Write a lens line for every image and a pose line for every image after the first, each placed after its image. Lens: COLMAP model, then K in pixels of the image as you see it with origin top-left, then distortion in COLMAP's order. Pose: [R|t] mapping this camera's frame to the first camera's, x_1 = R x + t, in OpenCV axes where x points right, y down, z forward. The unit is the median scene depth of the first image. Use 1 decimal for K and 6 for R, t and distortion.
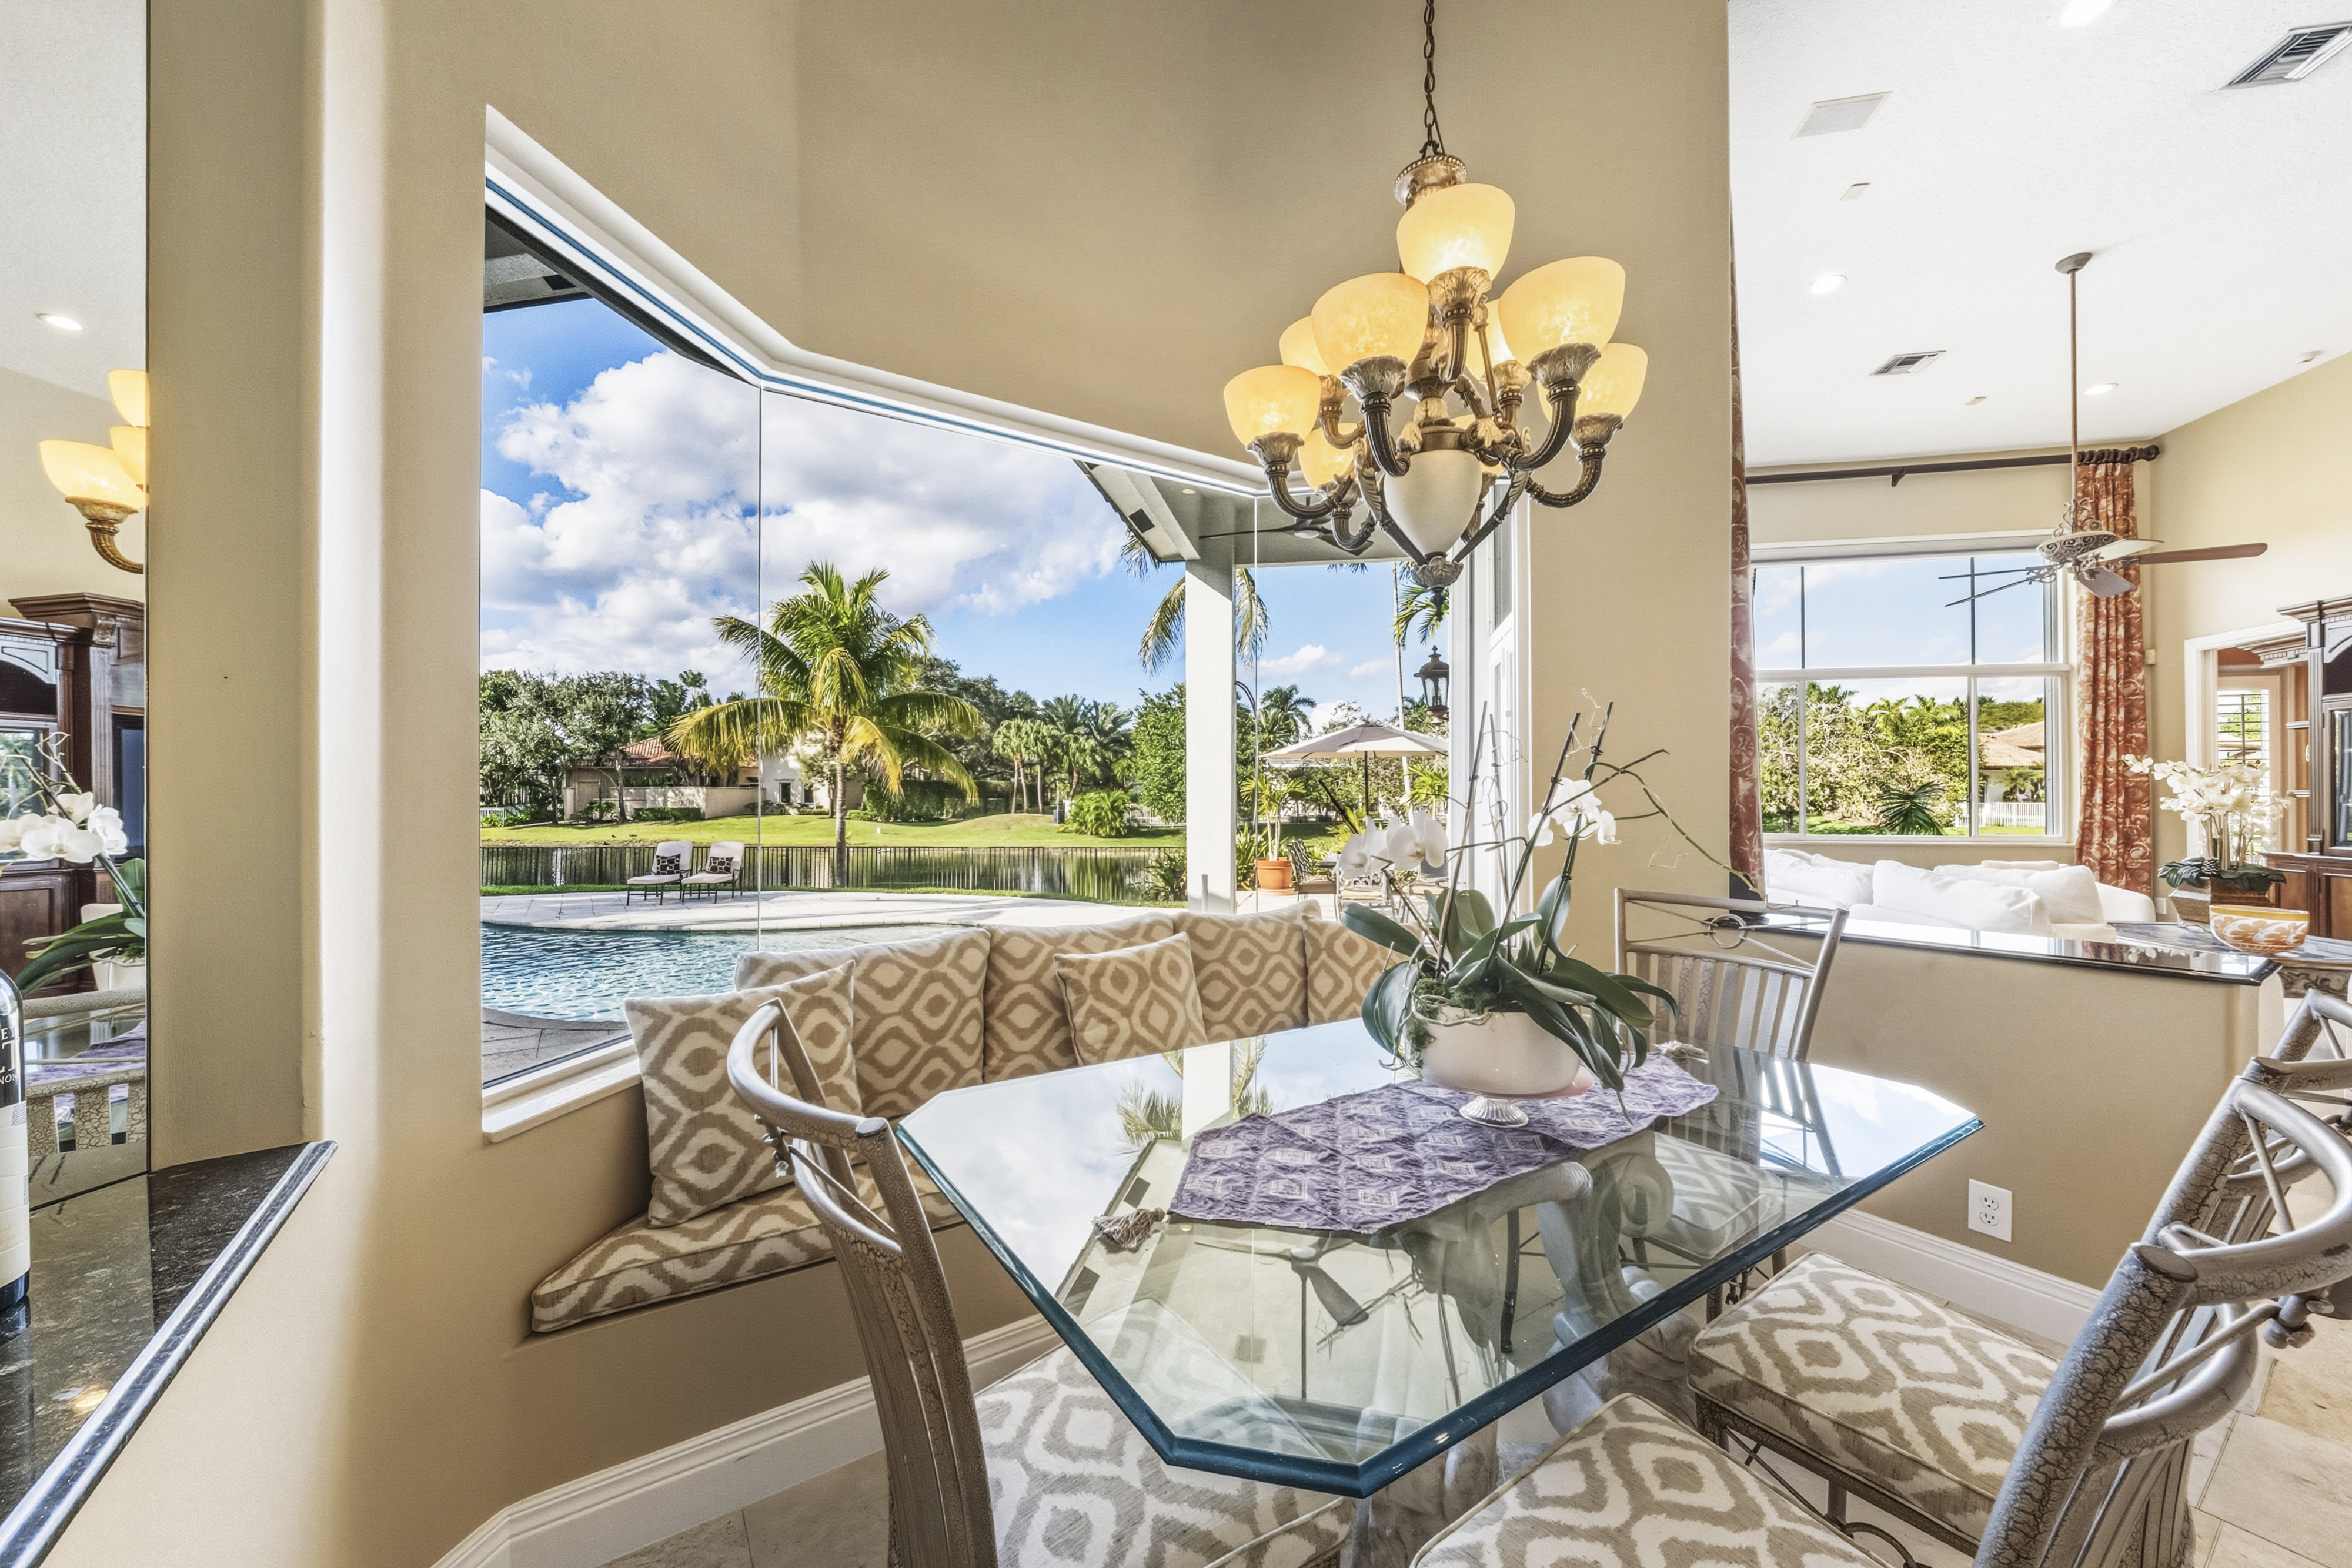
lens RADIAL K [[865.6, 0, 1178.9], [0, 865.6, 790.5], [0, 0, 1]] dist [0.000795, 0.000116]
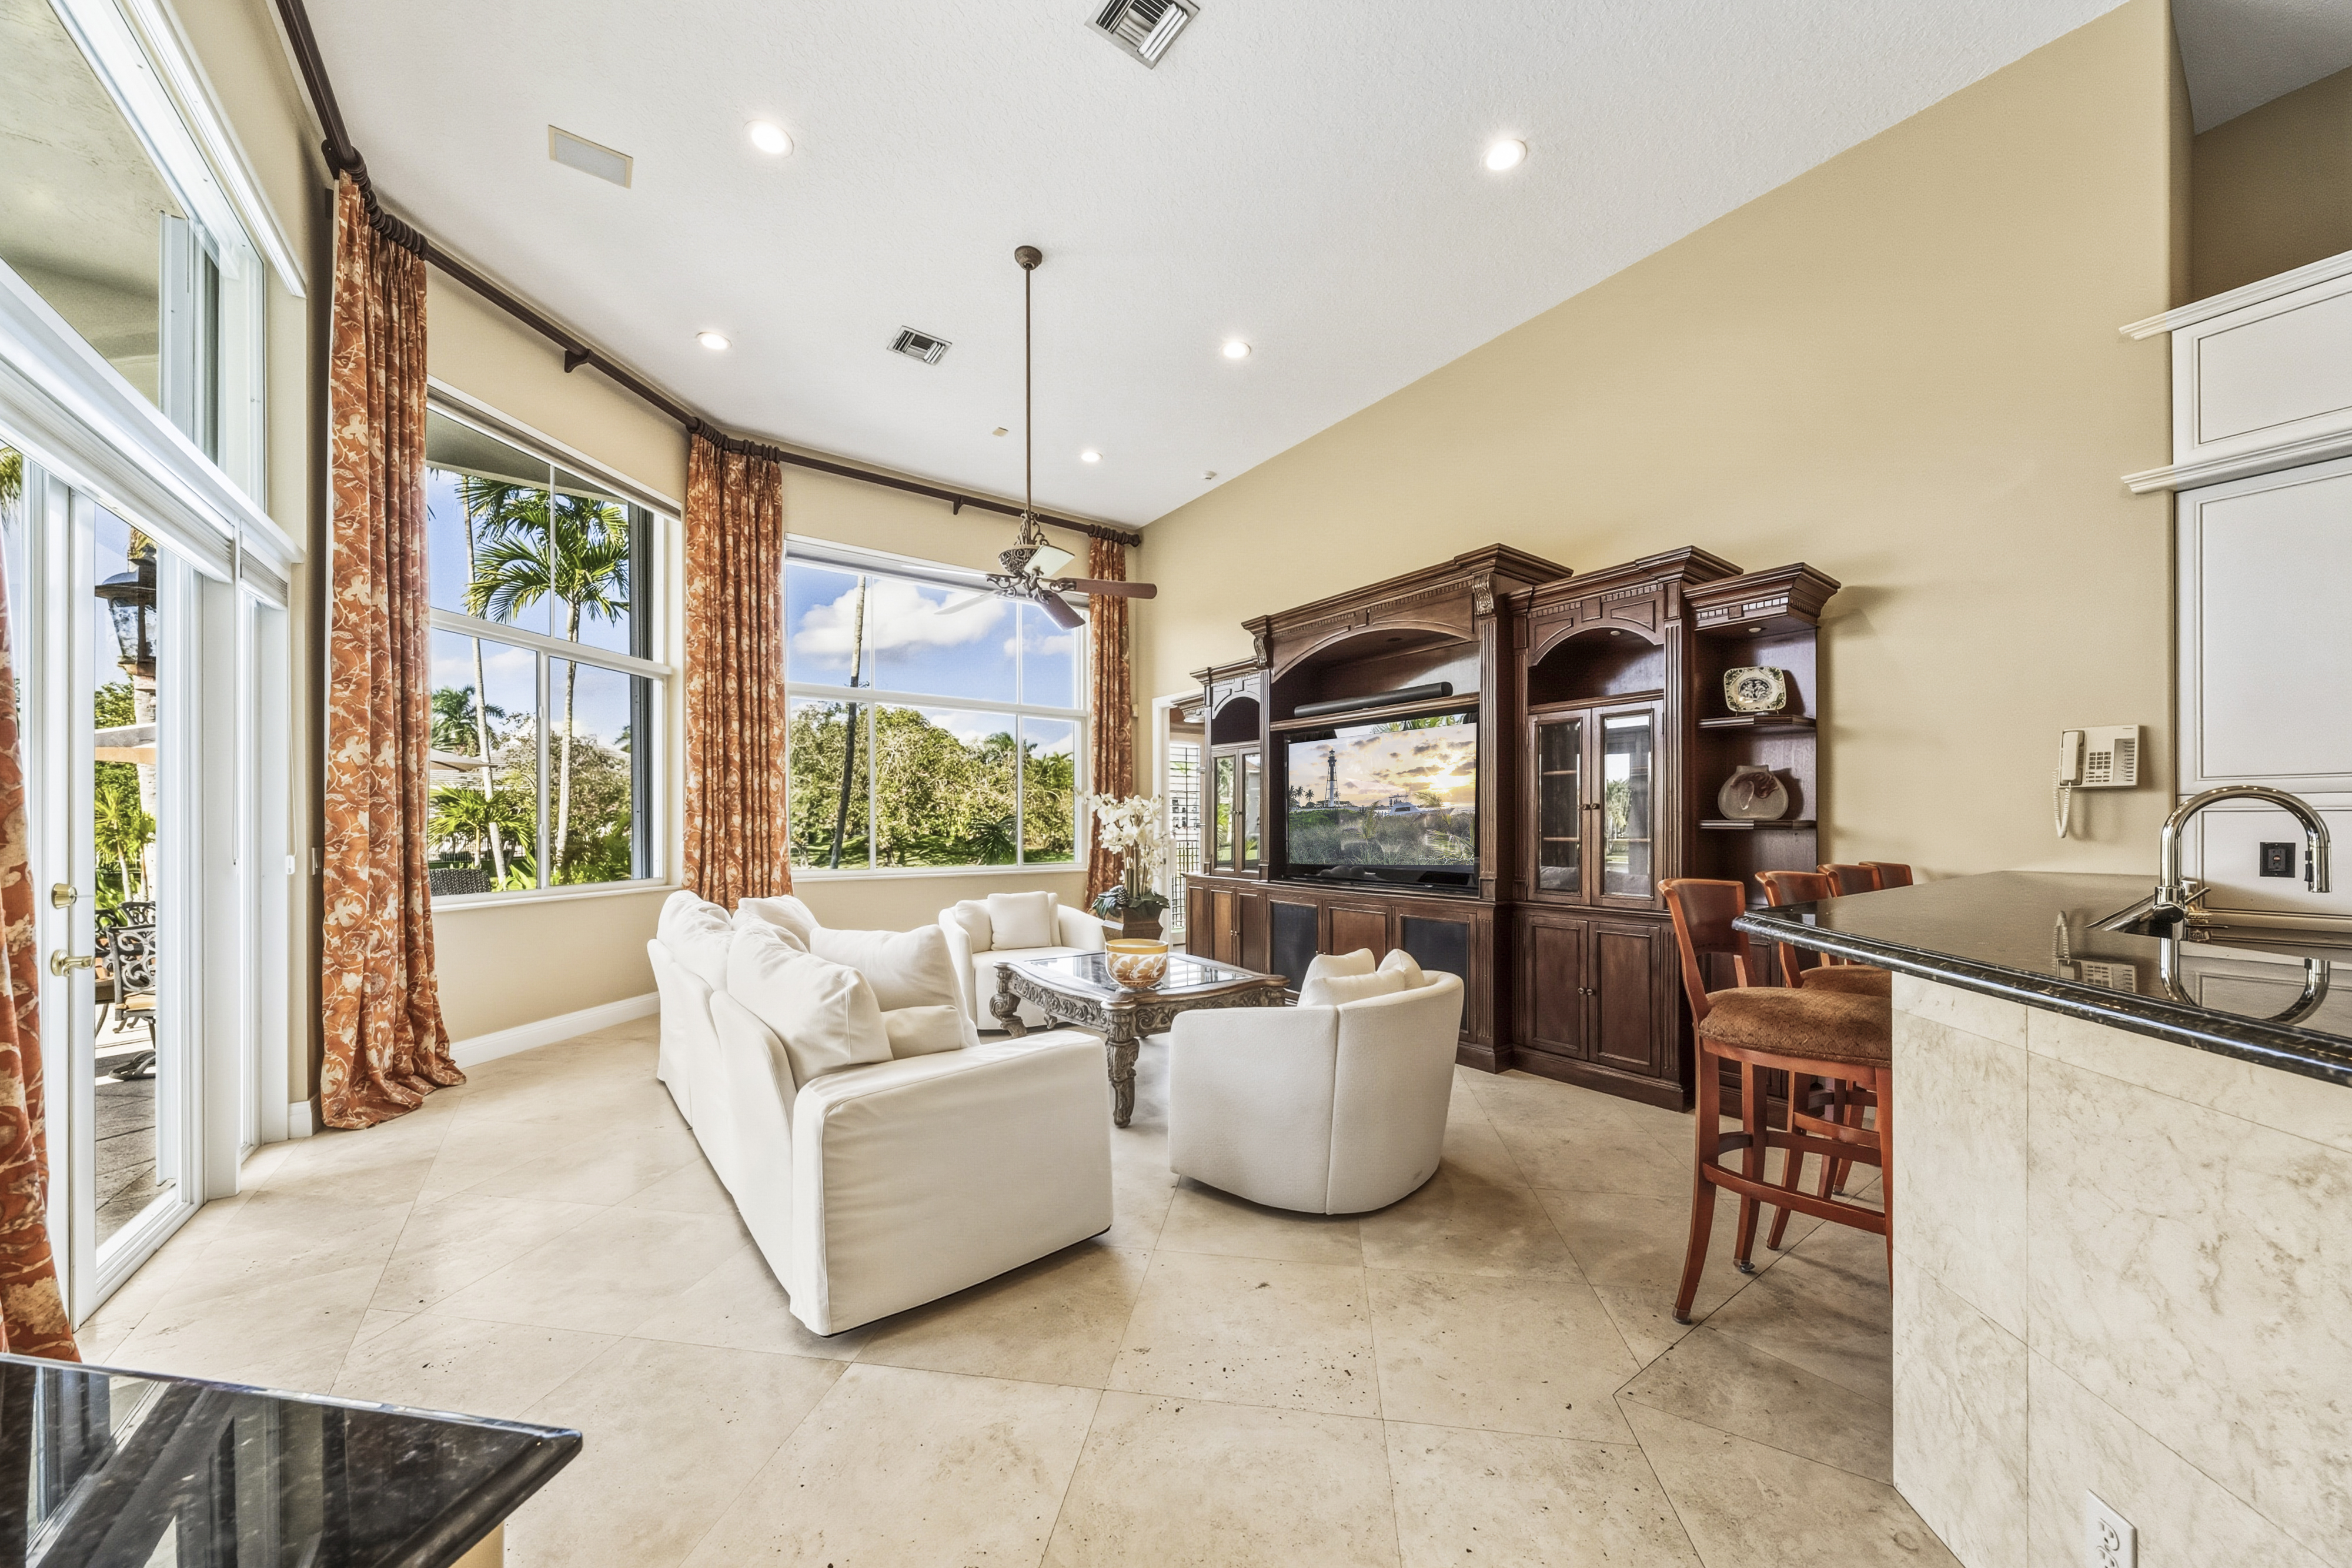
lens RADIAL K [[823.2, 0, 1177.6], [0, 823.2, 823.6], [0, 0, 1]] dist [-0.000205, -0.000033]
pose [[0.679690, 0.002244, 0.733496, 0.329135], [-0.004795, 0.999988, 0.001383, -0.000254], [-0.733484, -0.004457, 0.679692, 0.184523]]
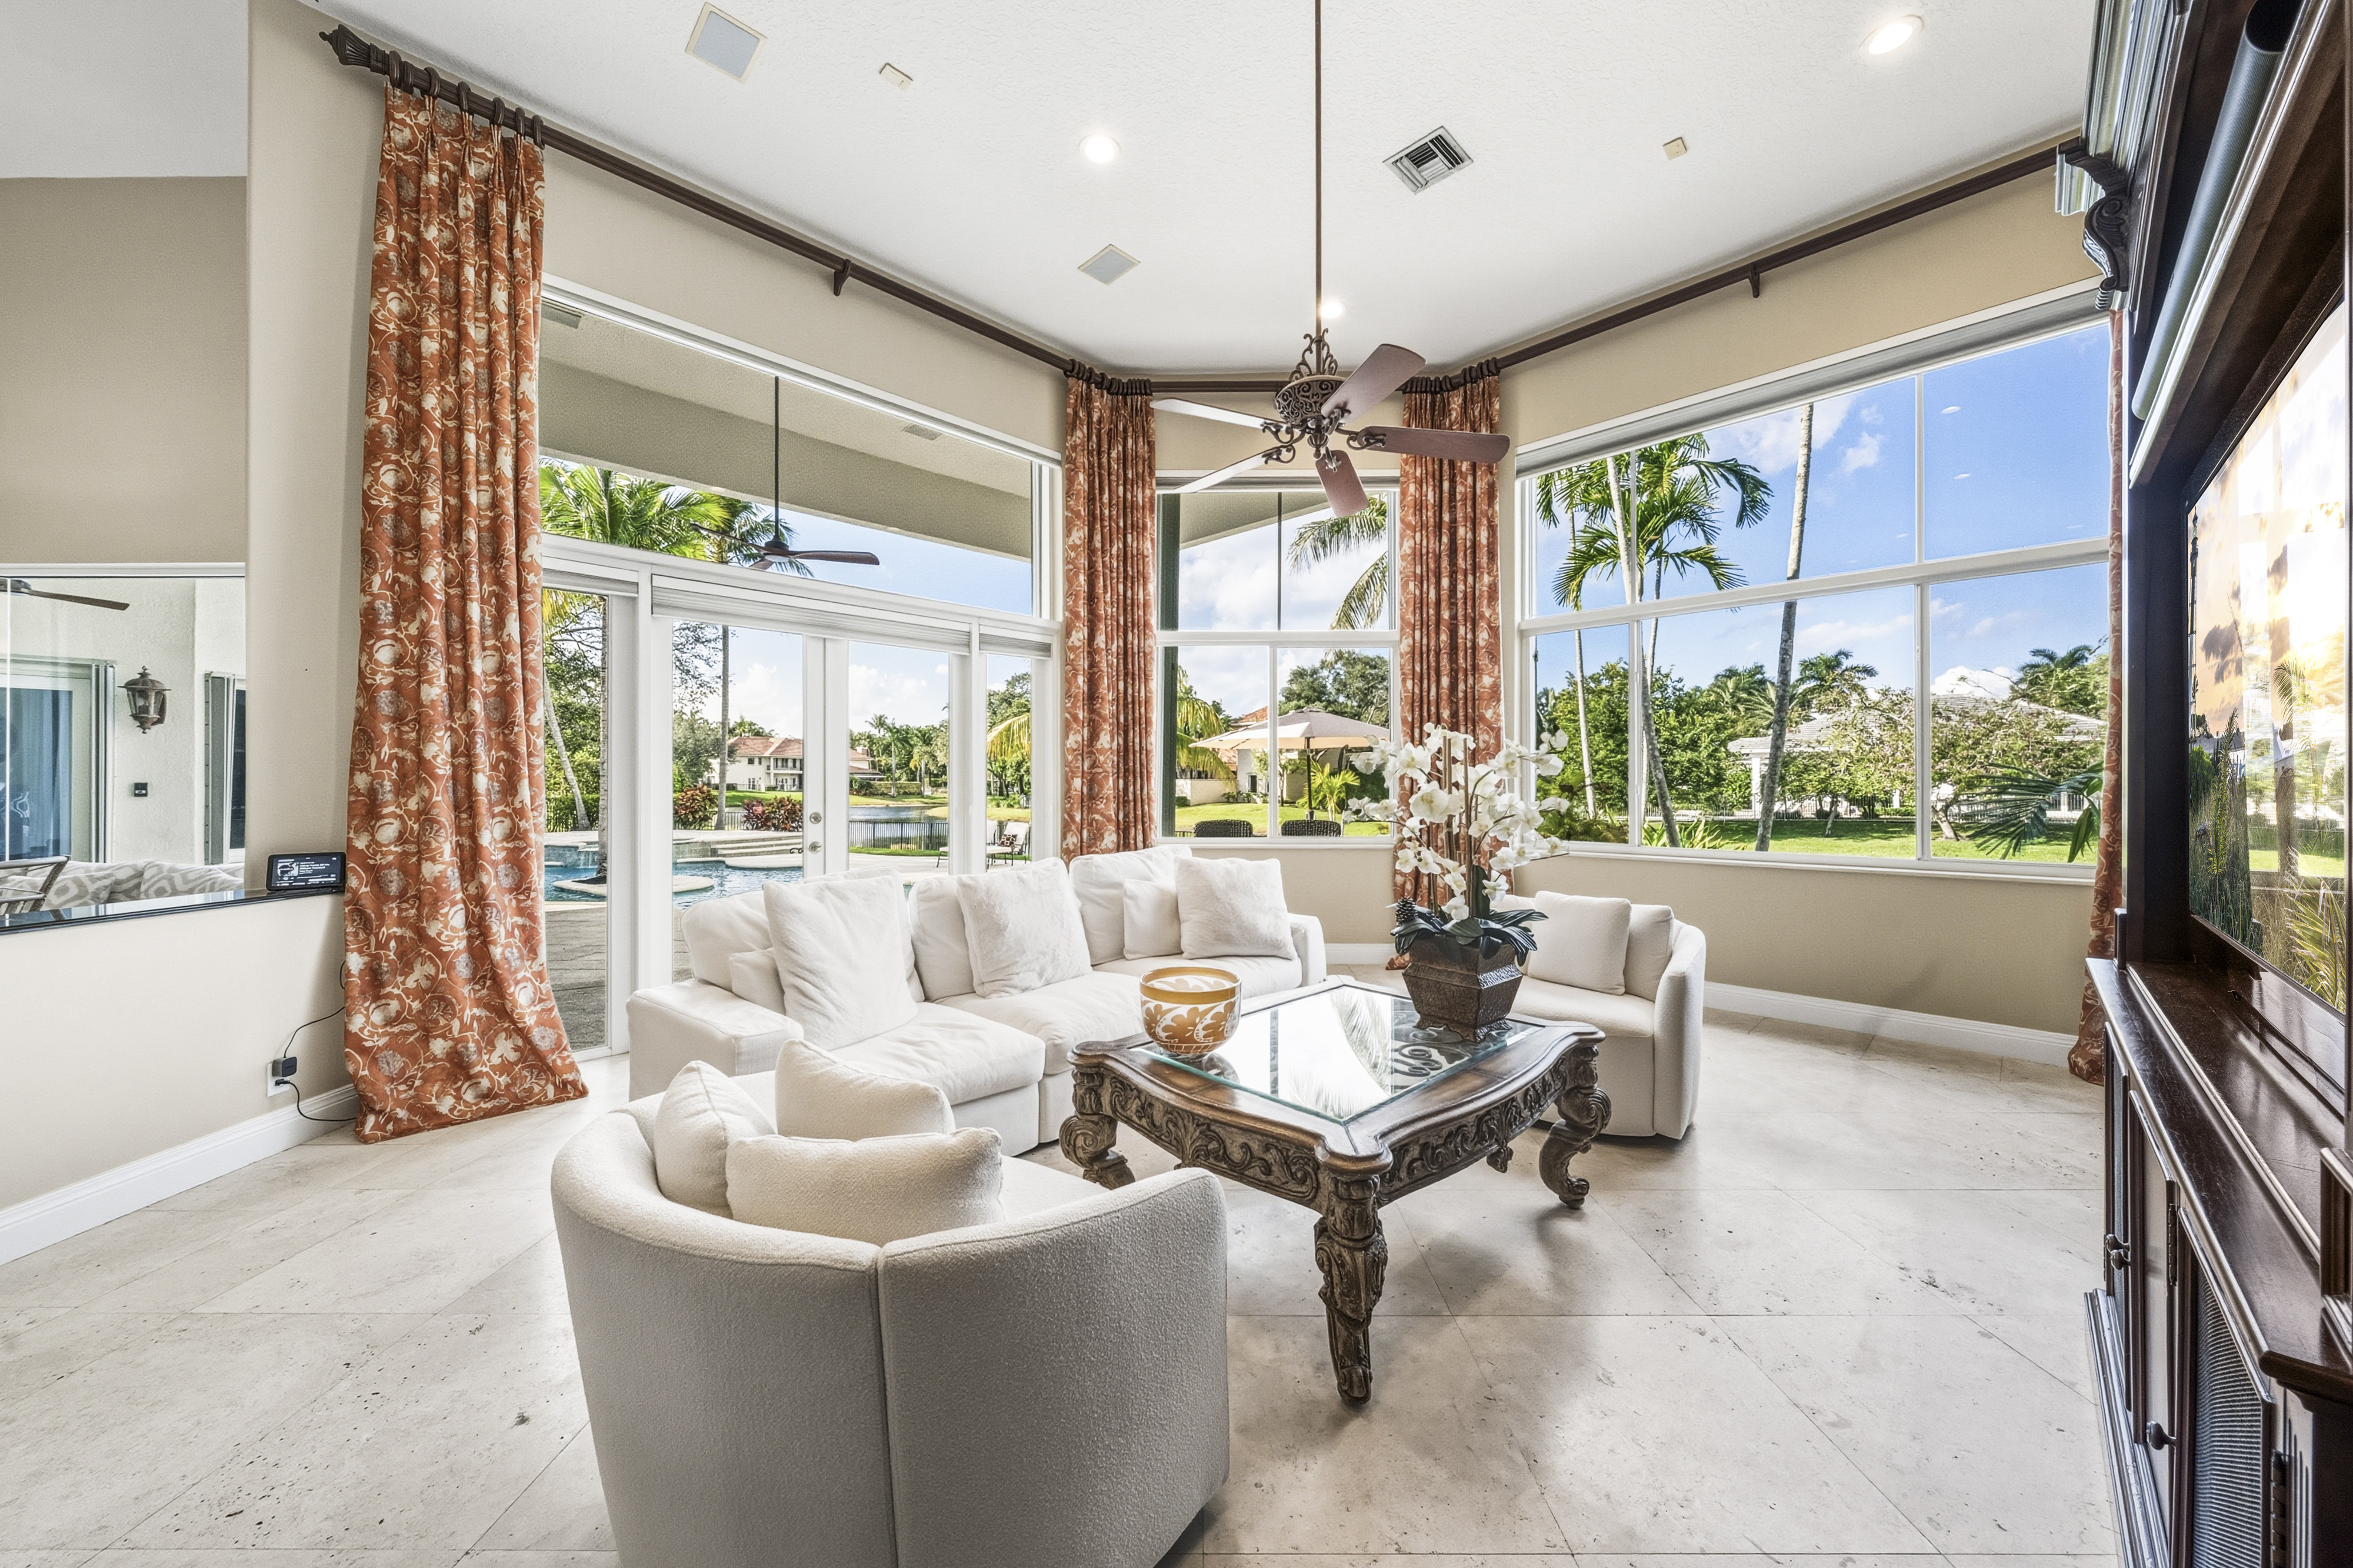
lens RADIAL K [[818.5, 0, 1176.5], [0, 818.5, 784.0], [0, 0, 1]] dist [0.000528, 0.000011]
pose [[0.827930, -0.002914, -0.560824, 0.772134], [0.004632, 0.999988, 0.001643, -0.000095], [0.560812, -0.003958, 0.827934, 0.271685]]
